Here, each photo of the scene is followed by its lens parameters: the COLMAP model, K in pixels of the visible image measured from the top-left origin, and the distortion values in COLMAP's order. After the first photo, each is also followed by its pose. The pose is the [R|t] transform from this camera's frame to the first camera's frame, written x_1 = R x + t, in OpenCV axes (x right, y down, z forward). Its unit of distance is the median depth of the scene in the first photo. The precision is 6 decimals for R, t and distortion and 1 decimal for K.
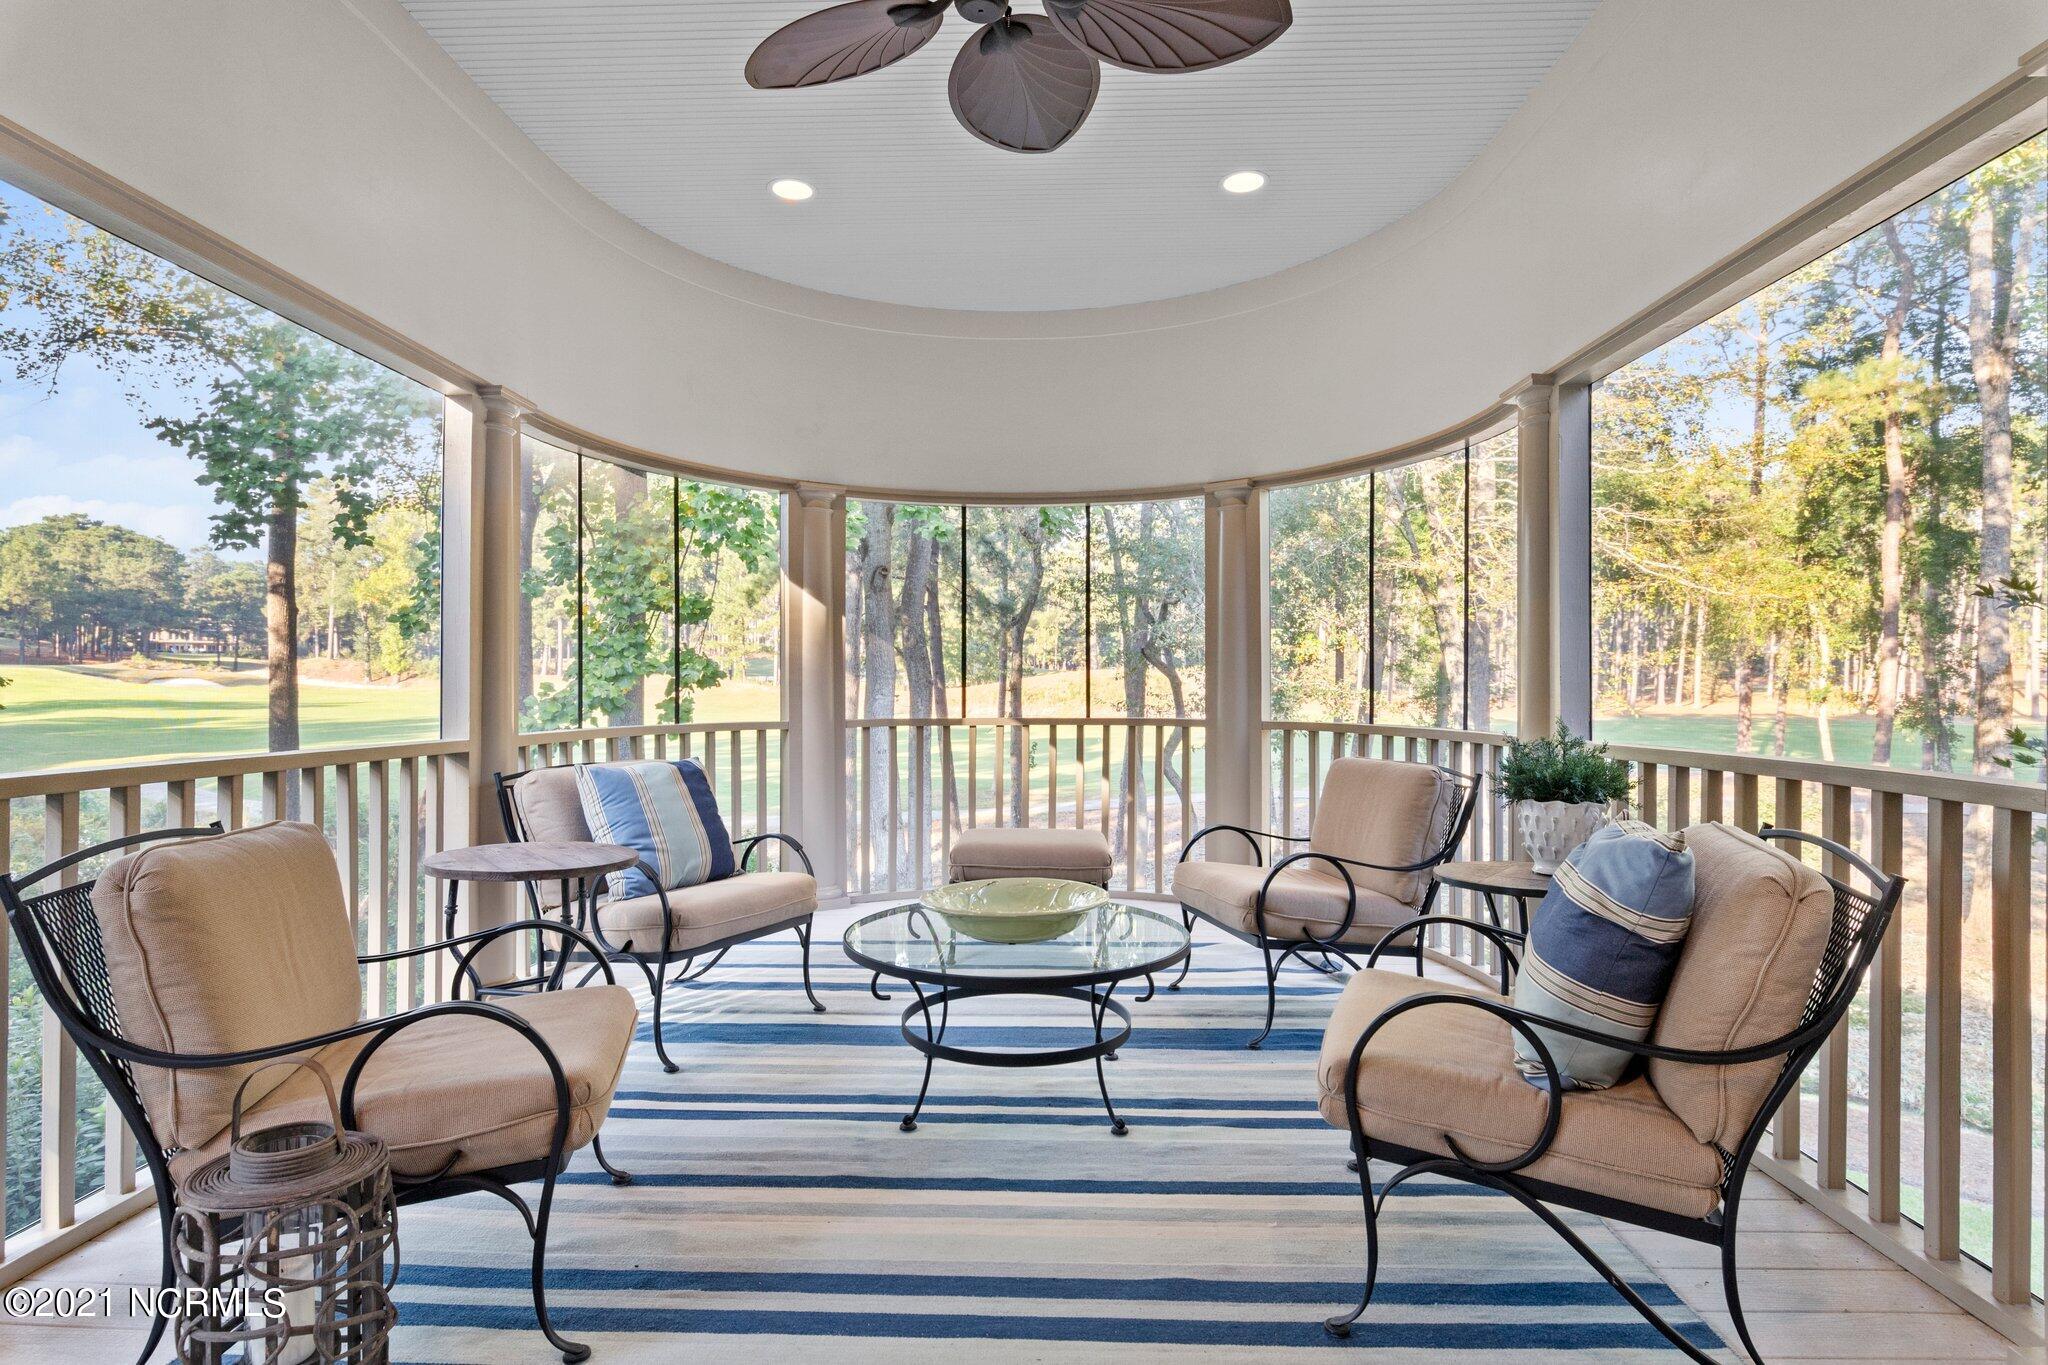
lens RADIAL K [[1103.6, 0, 1021.1], [0, 1103.6, 692.3], [0, 0, 1]] dist [0.001089, 0.000339]
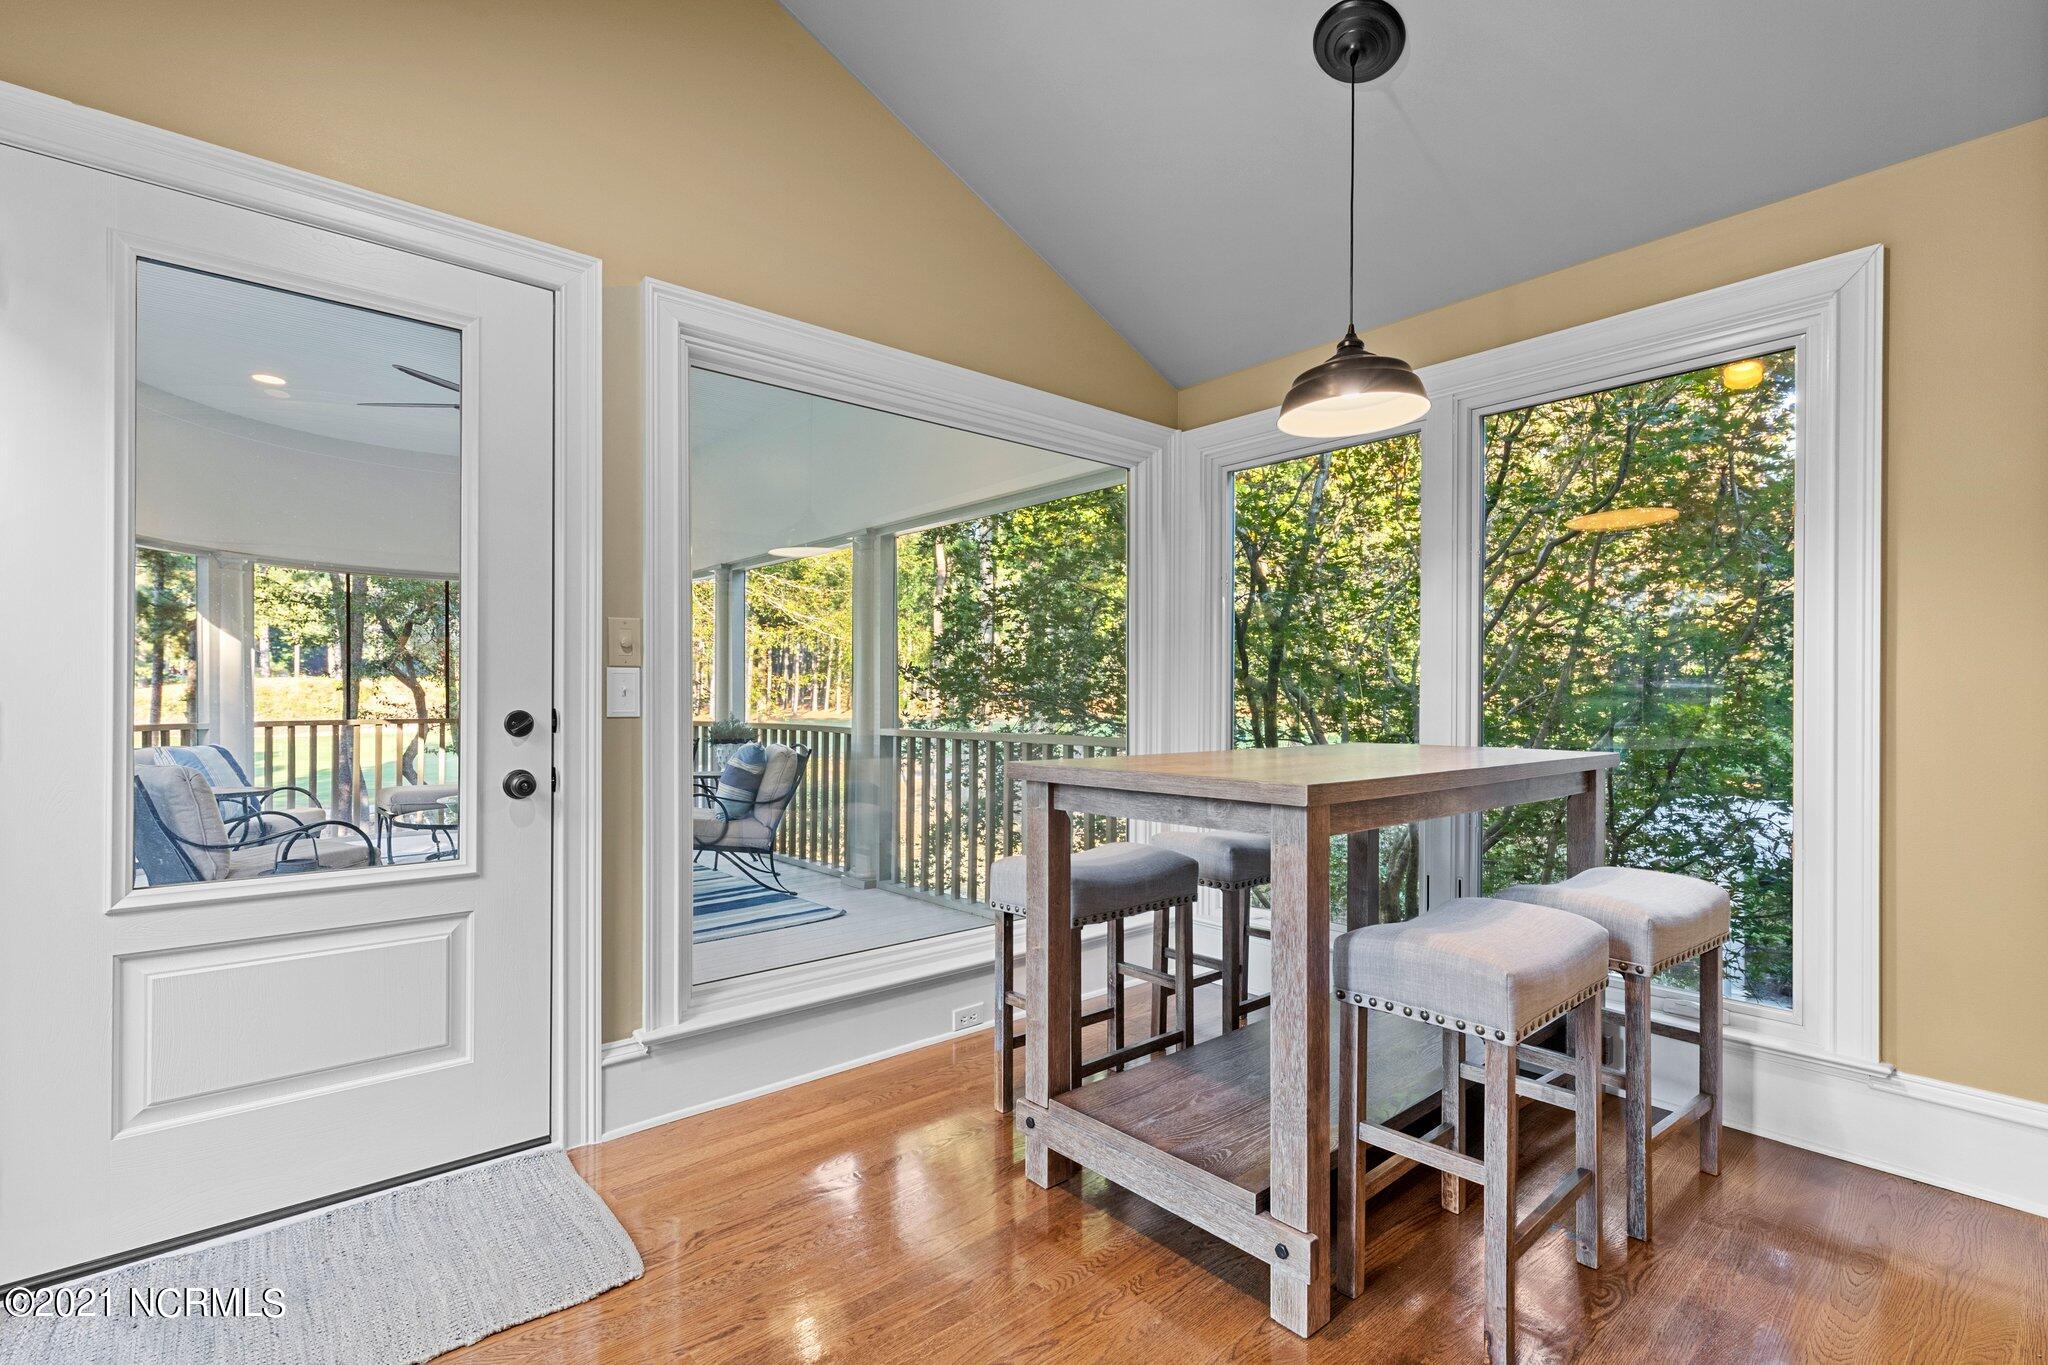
lens RADIAL K [[940.4, 0, 1020.9], [0, 940.4, 698.4], [0, 0, 1]] dist [-0.000602, -0.000066]
pose [[0.738114, 0.002909, 0.674670, -0.510483], [-0.000286, 0.999992, -0.004000, -0.001230], [-0.674676, 0.002759, 0.738109, -1.111379]]
